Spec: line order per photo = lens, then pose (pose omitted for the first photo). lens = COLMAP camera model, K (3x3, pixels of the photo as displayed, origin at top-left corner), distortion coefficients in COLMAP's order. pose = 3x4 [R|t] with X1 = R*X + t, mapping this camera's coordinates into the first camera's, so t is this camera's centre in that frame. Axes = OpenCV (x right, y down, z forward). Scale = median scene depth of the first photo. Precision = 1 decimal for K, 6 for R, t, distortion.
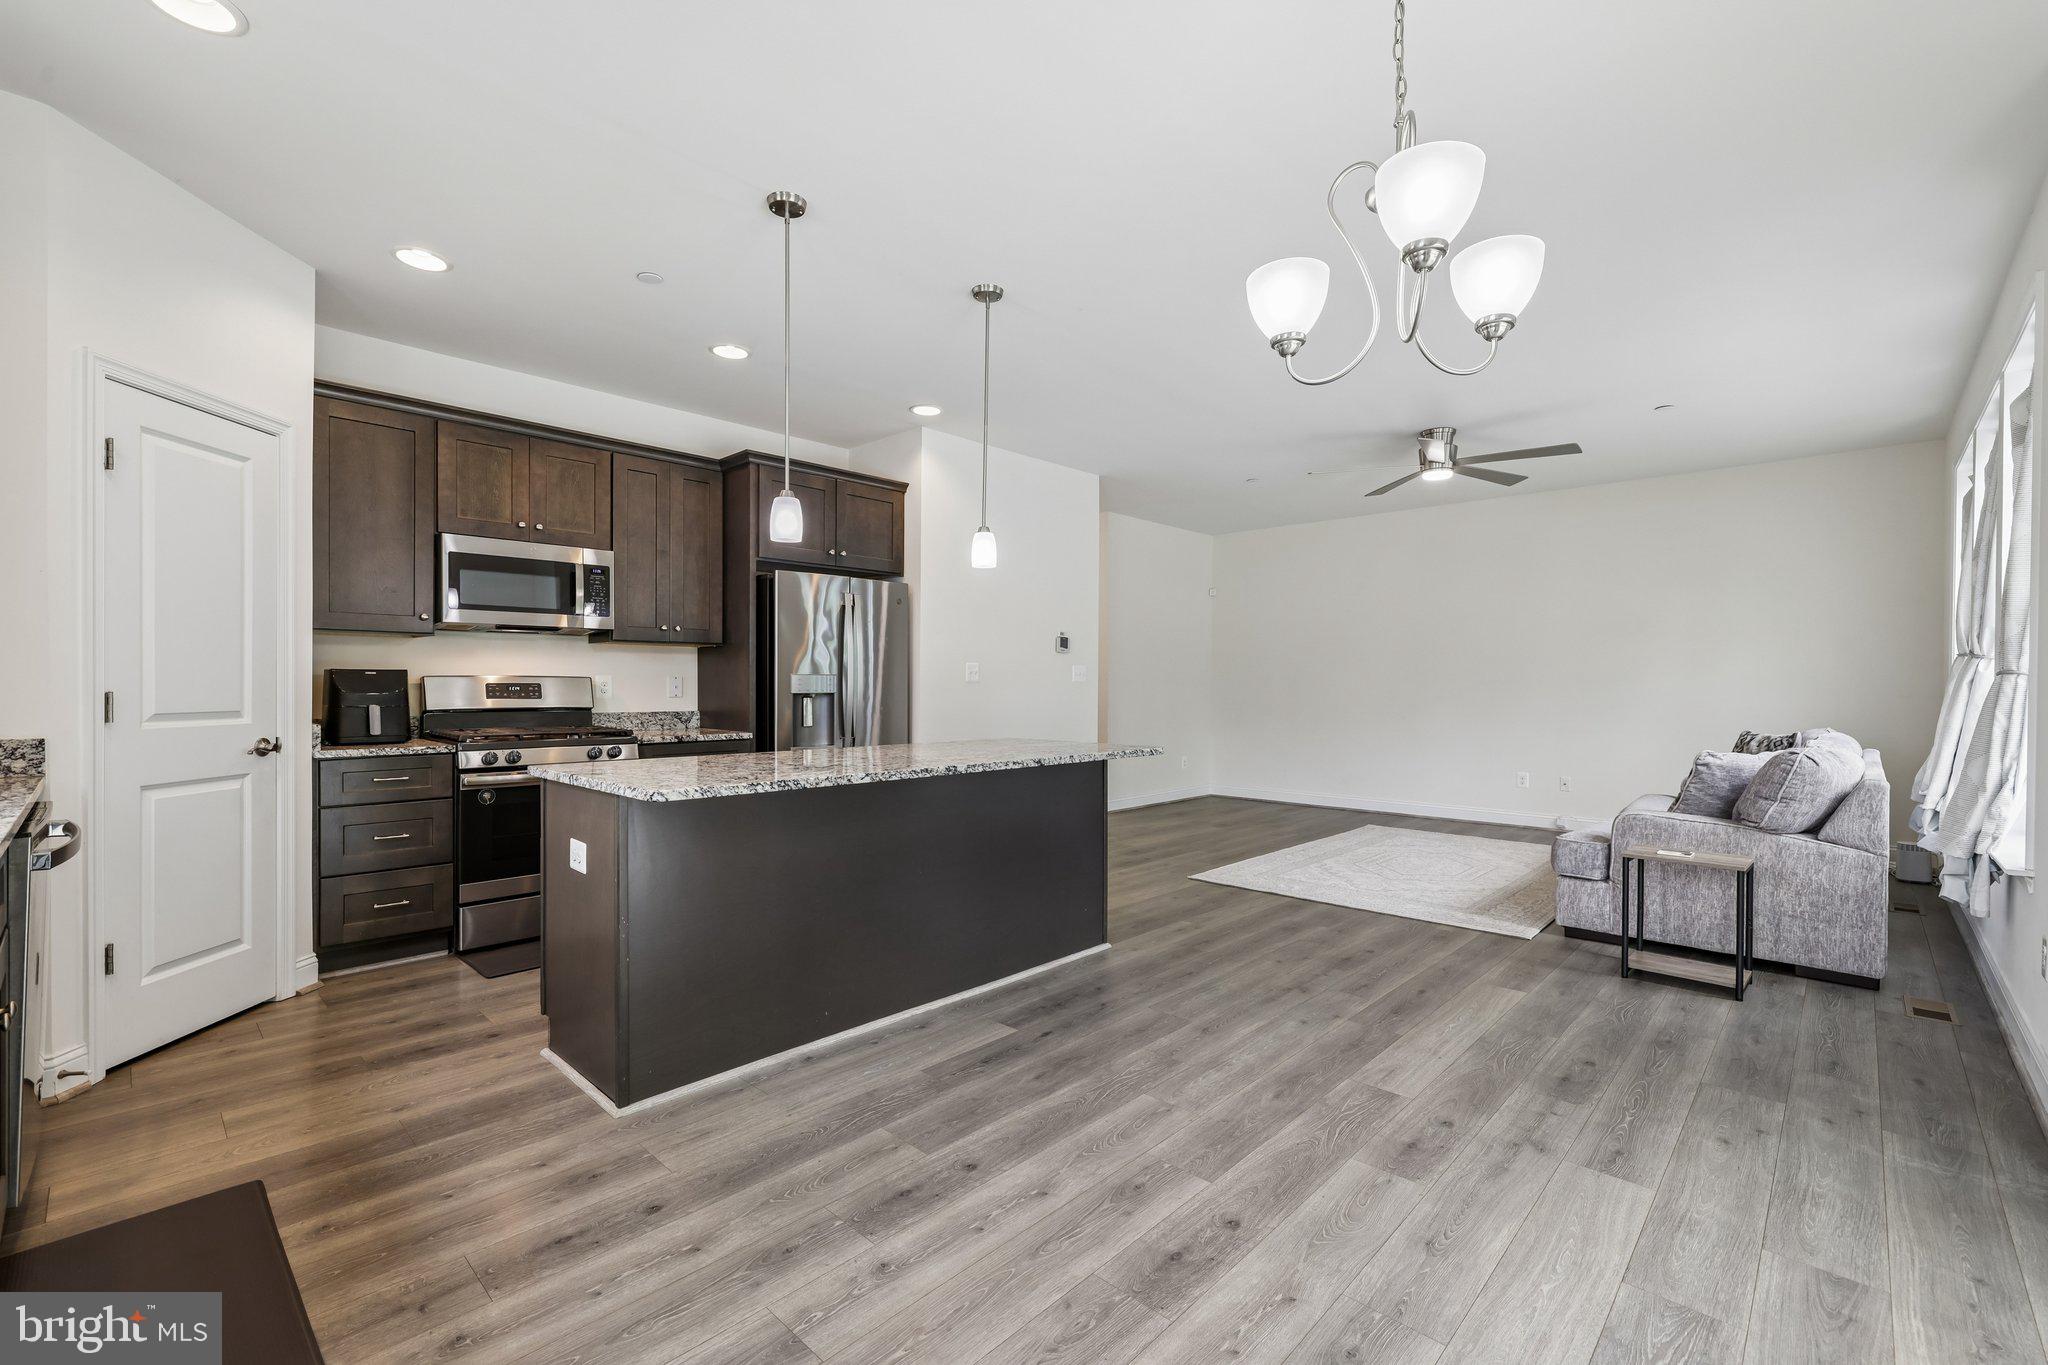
lens RADIAL K [[875.8, 0, 1011.9], [0, 875.8, 690.8], [0, 0, 1]] dist [0.000133, 0.000289]
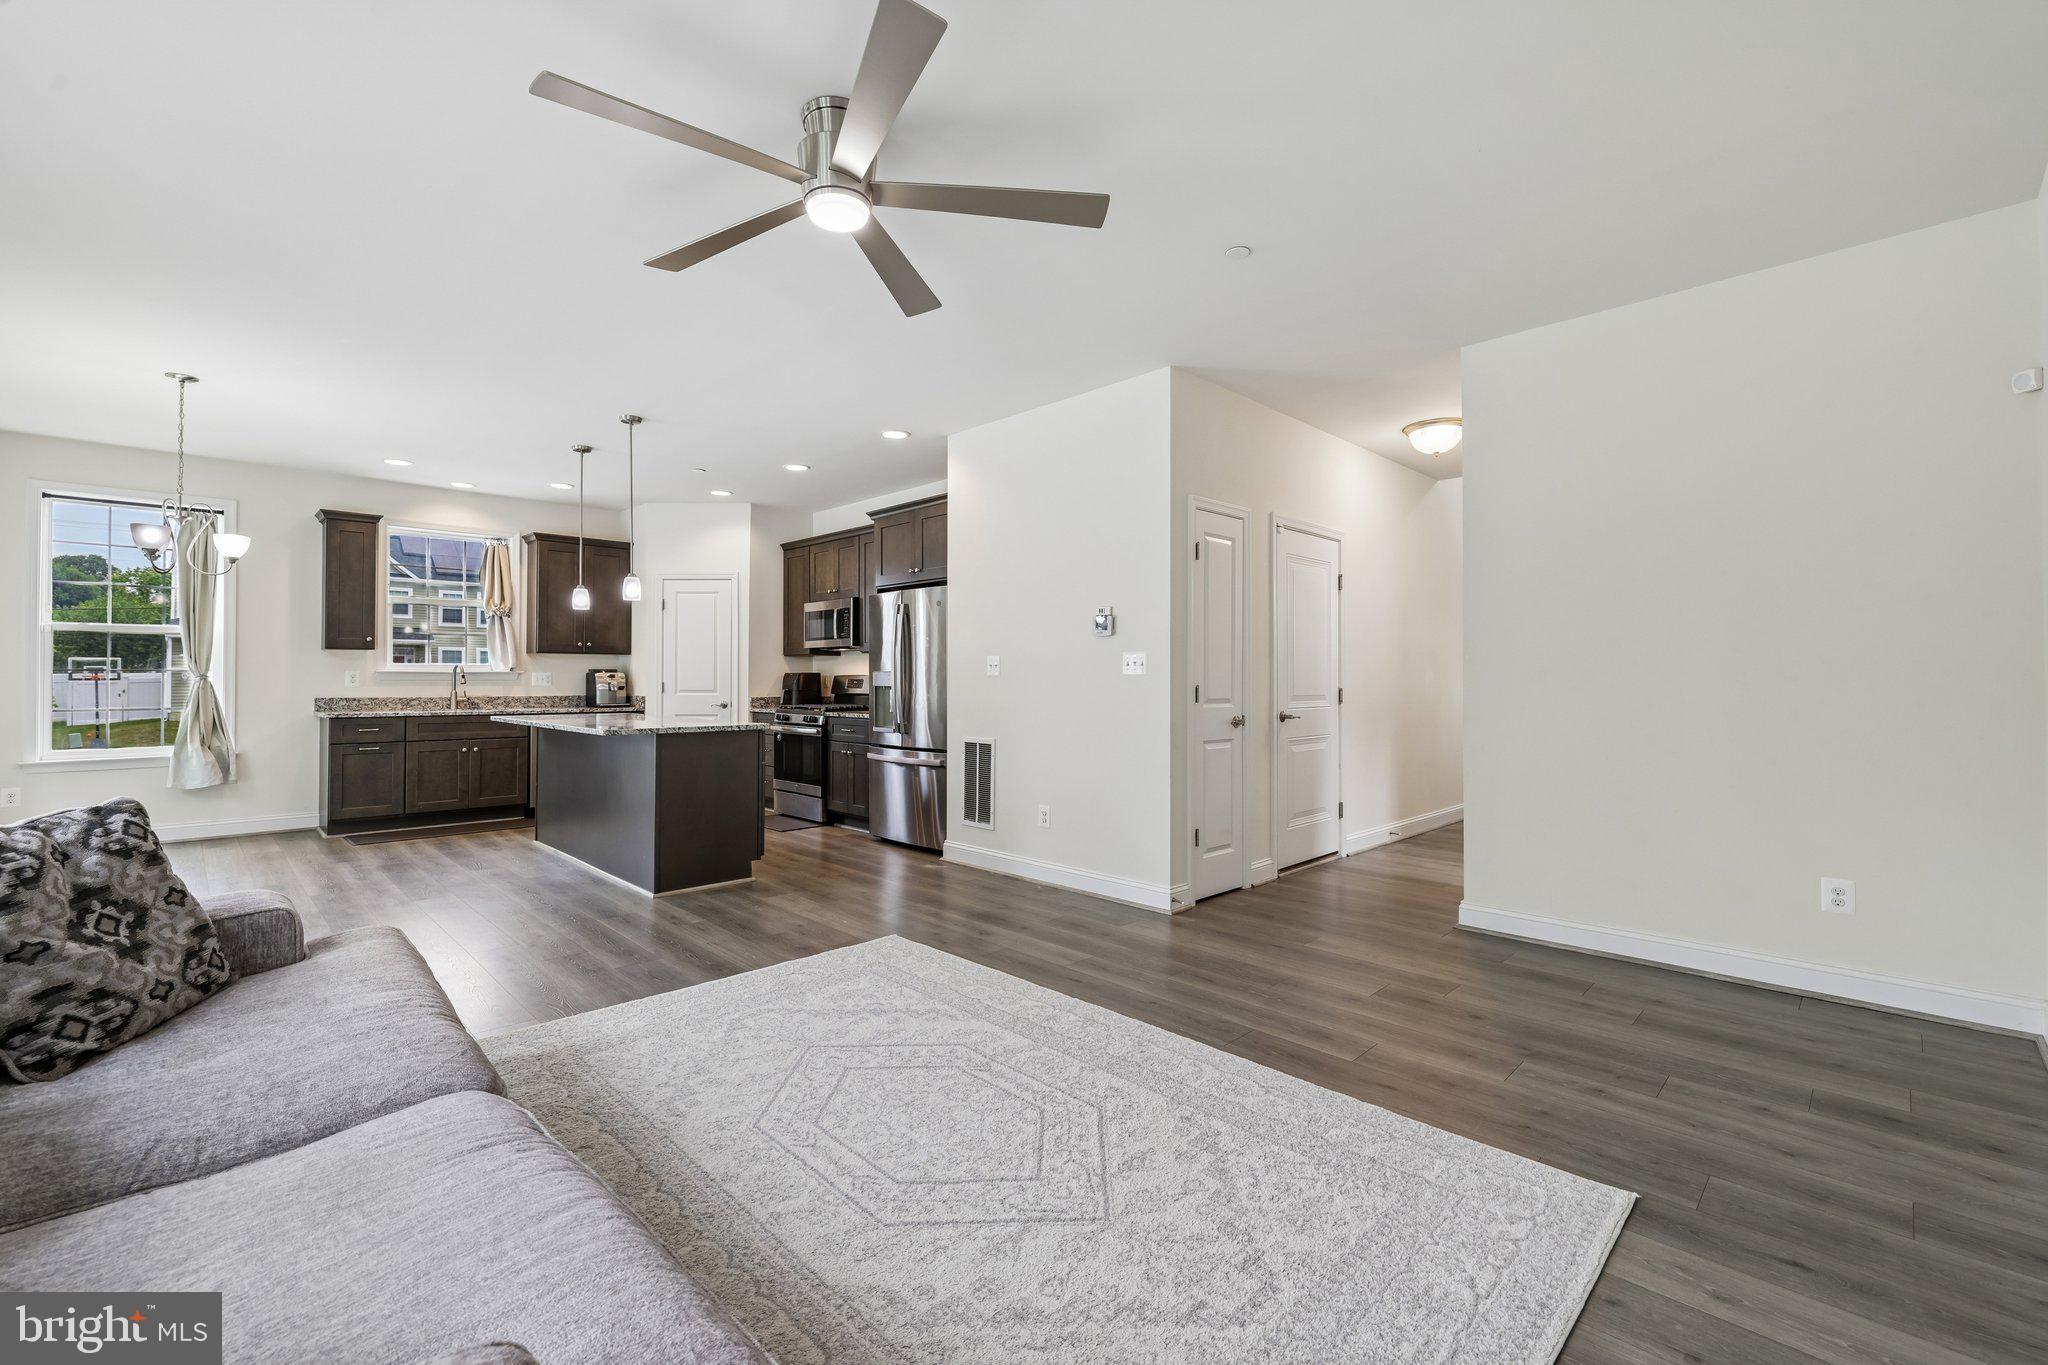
lens RADIAL K [[859.9, 0, 1011.6], [0, 859.9, 666.5], [0, 0, 1]] dist [-0.000526, 0.000092]
pose [[-0.031226, -0.019210, -0.999328, 1.570310], [-0.009169, 0.999779, -0.018932, -0.005749], [0.999470, 0.008571, -0.031395, 1.881904]]
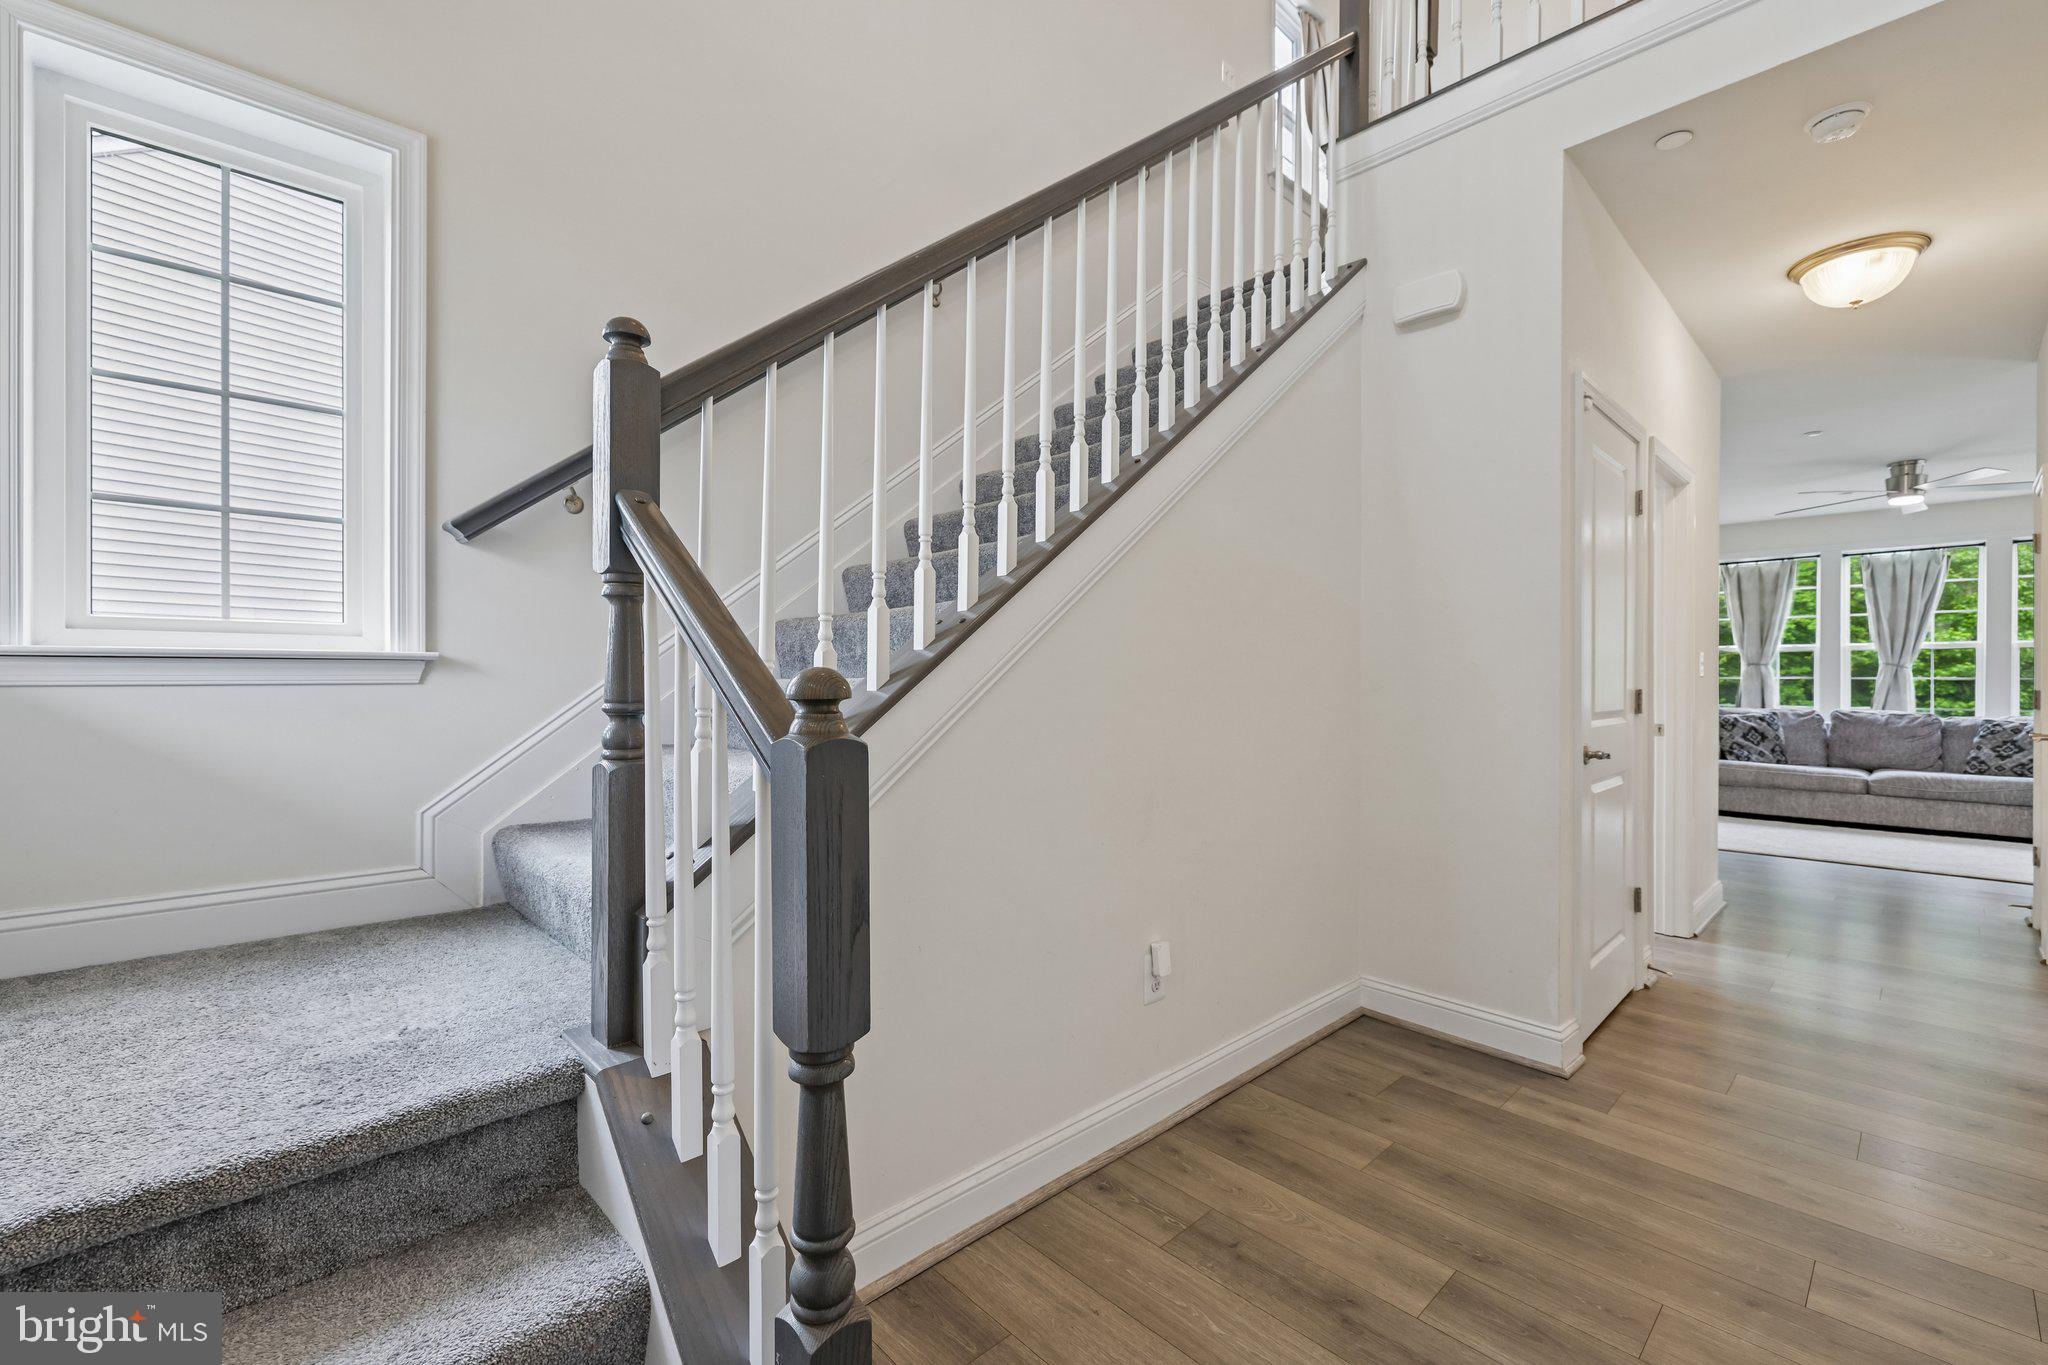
lens RADIAL K [[863.1, 0, 1017.3], [0, 863.1, 679.3], [0, 0, 1]] dist [-0.000597, 0.000234]
pose [[0.049604, -0.005753, 0.998752, -1.196686], [0.004599, 0.999974, 0.005532, -0.037569], [-0.998758, 0.004319, 0.049629, 3.588251]]
